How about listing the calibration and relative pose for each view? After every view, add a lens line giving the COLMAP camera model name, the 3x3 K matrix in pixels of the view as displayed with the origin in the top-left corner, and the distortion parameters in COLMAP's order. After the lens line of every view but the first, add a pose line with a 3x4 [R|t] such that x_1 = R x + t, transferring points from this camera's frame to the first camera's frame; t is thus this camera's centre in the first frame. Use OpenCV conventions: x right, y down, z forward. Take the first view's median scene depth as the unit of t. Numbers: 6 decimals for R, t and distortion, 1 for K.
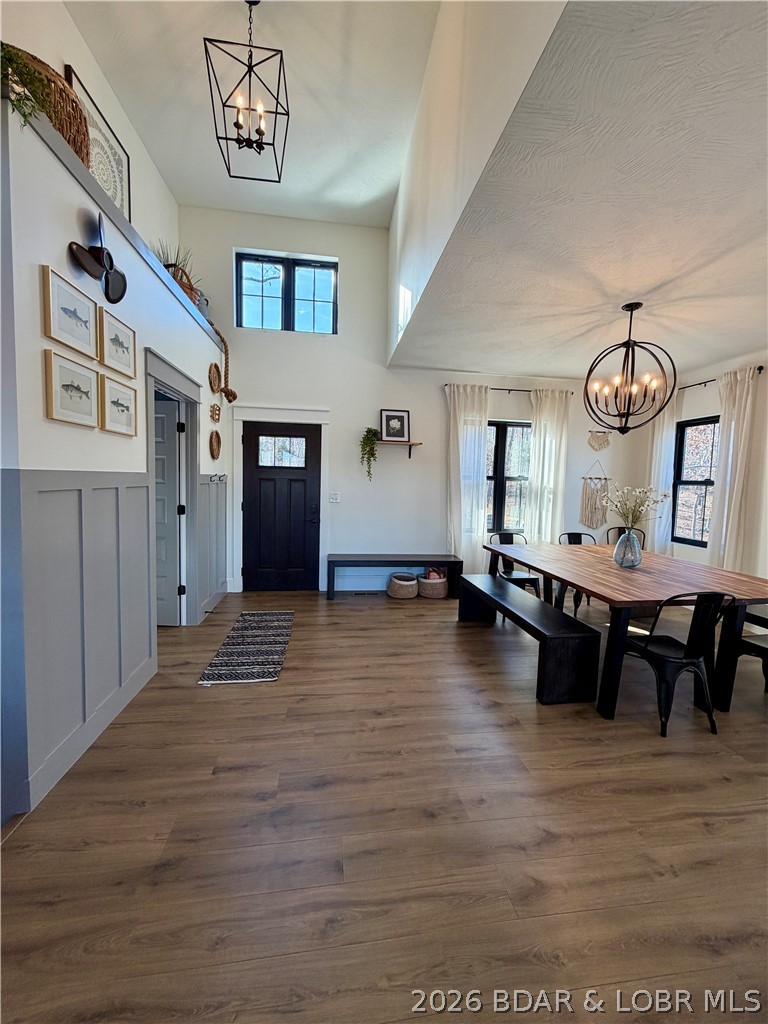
lens RADIAL K [[409.6, 0, 386.5], [0, 409.6, 509.1], [0, 0, 1]] dist [-0.000617, 0.000106]
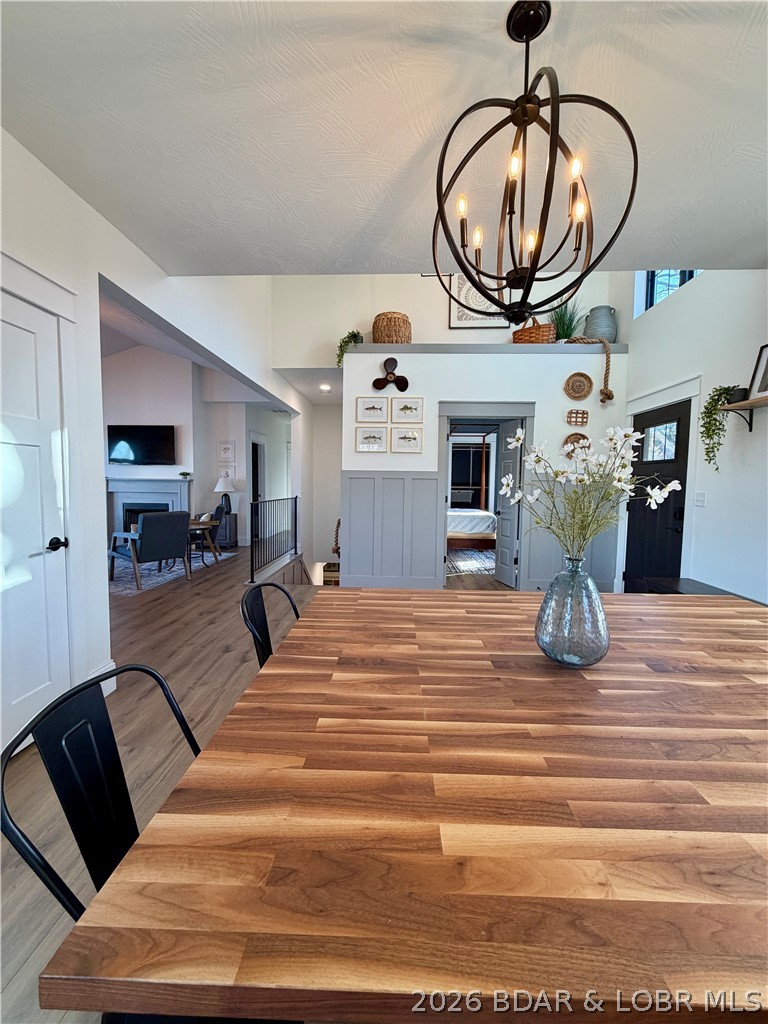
lens RADIAL K [[409.6, 0, 386.5], [0, 409.6, 509.7], [0, 0, 1]] dist [-0.000617, 0.000106]
pose [[-0.170480, 0.032237, -0.984834, 0.799498], [-0.090441, 0.994734, 0.048217, 0.007079], [0.981202, 0.097290, -0.166666, 0.729392]]
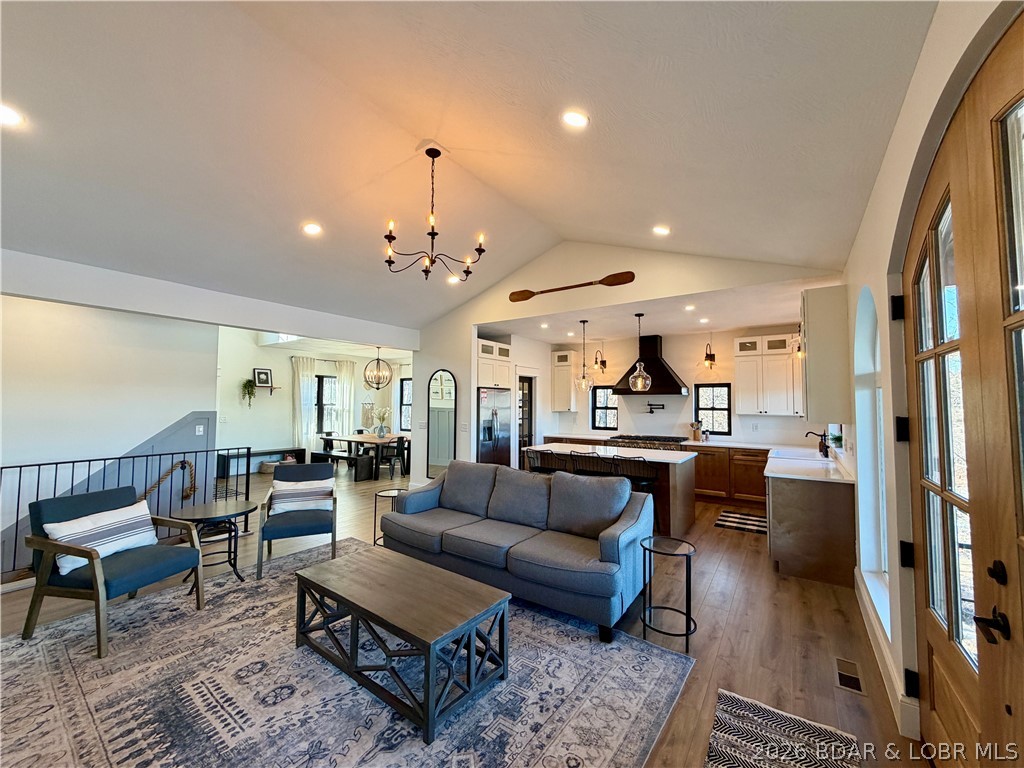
lens RADIAL K [[409.6, 0, 508.5], [0, 409.6, 383.5], [0, 0, 1]] dist [-0.000617, 0.000106]
pose [[0.686729, 0.010115, 0.726843, -0.669980], [0.065020, 0.995040, -0.075279, 0.035635], [-0.724000, 0.098956, 0.682665, -1.240441]]
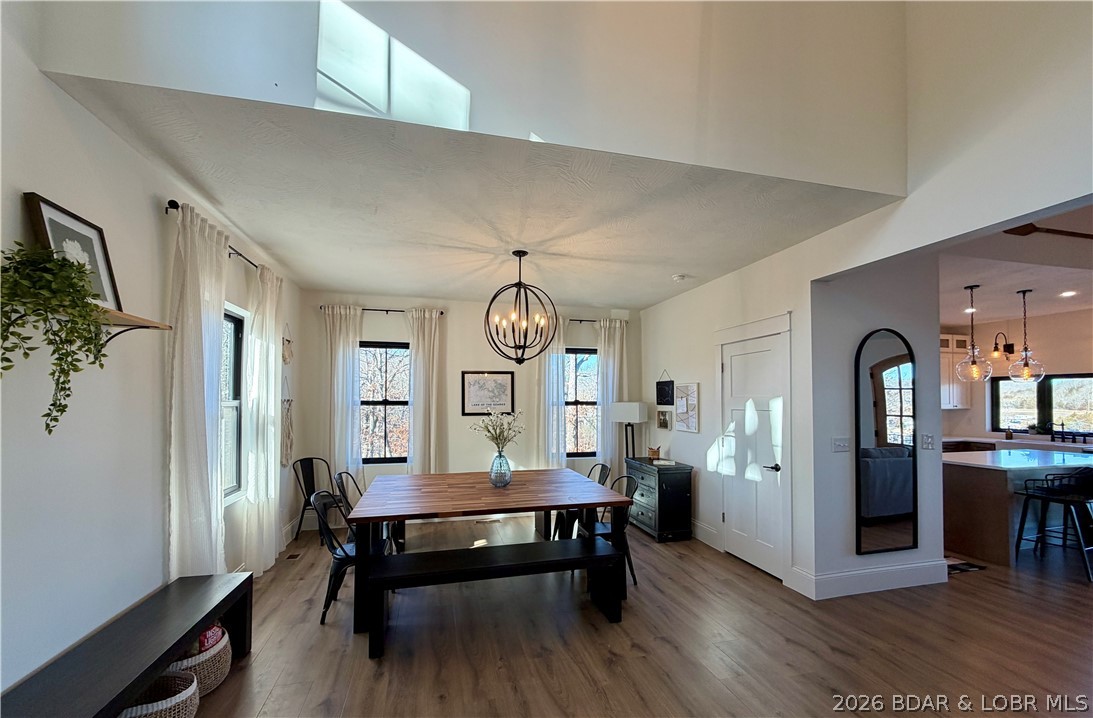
lens RADIAL K [[442.2, 0, 543.1], [0, 442.2, 393.0], [0, 0, 1]] dist [0.005788, 0.000405]
pose [[-0.117476, -0.013346, 0.992986, -0.467784], [0.064472, 0.997698, 0.021036, -0.099027], [-0.990981, 0.066491, -0.116345, 0.829472]]
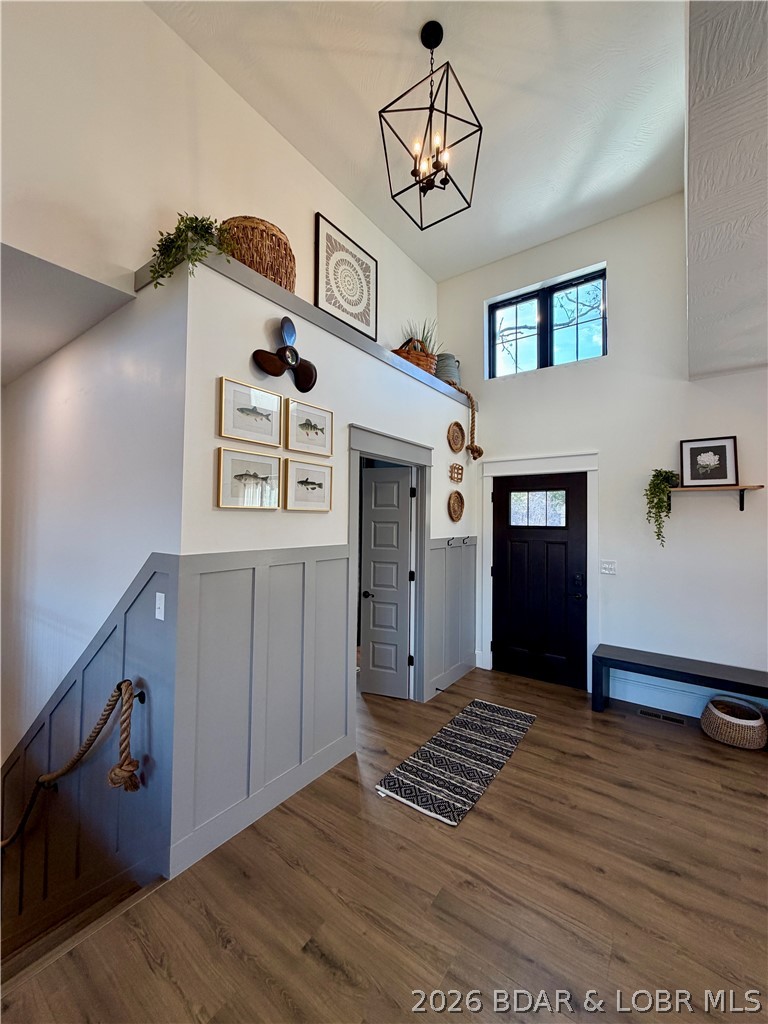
lens RADIAL K [[409.6, 0, 383.2], [0, 409.6, 509.0], [0, 0, 1]] dist [-0.000617, 0.000106]
pose [[0.718548, -0.038347, -0.694419, 0.121263], [-0.041049, 0.994400, -0.097389, -0.053859], [0.694265, 0.098484, 0.712950, 0.221550]]
